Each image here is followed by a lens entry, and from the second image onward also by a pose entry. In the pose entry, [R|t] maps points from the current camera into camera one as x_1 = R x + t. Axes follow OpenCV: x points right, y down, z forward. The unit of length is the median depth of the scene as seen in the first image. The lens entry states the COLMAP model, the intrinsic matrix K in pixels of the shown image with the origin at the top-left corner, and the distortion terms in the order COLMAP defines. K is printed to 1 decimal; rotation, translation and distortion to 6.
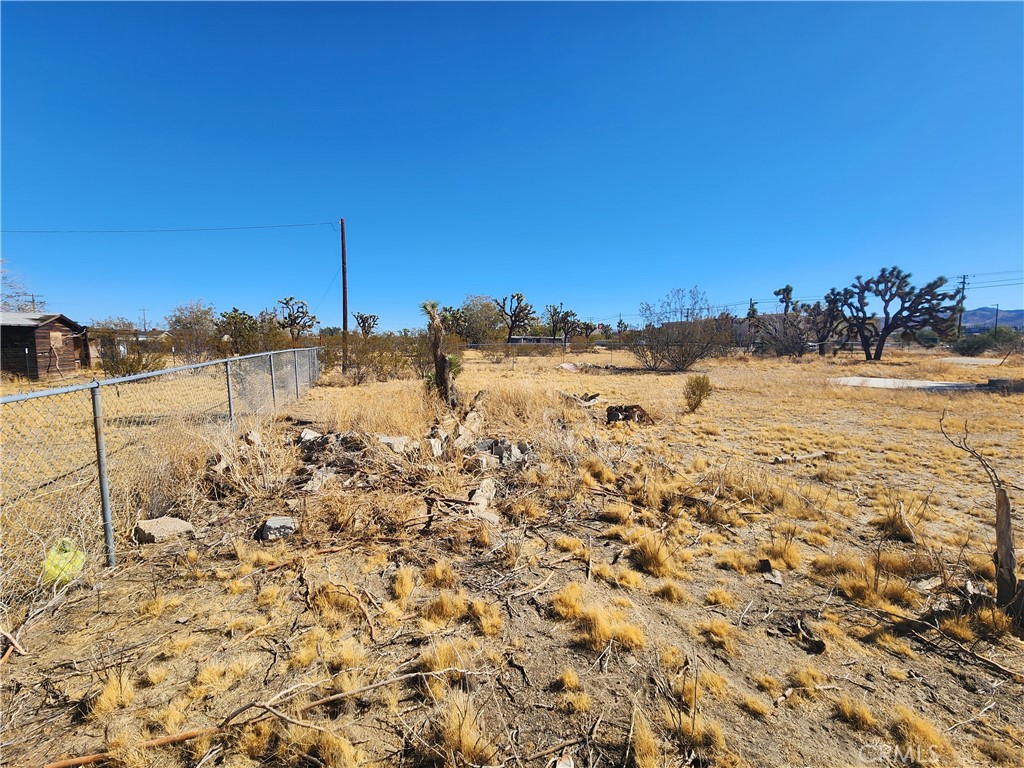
lens RADIAL K [[415.2, 0, 510.6], [0, 415.2, 382.4], [0, 0, 1]] dist [-0.002018, -0.002240]
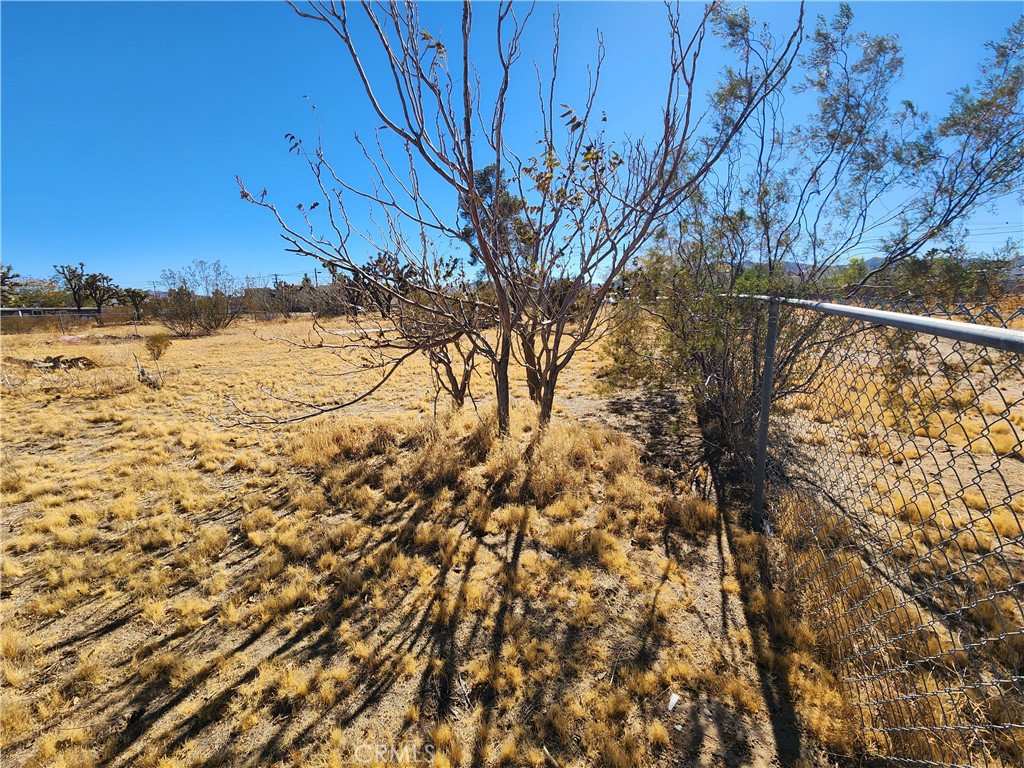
lens RADIAL K [[415.2, 0, 510.6], [0, 415.2, 382.4], [0, 0, 1]] dist [-0.002018, -0.002240]
pose [[0.642183, -0.160805, 0.749495, 0.035424], [0.100598, 0.986972, 0.125562, 0.021850], [-0.759921, -0.005236, 0.649994, -0.190595]]
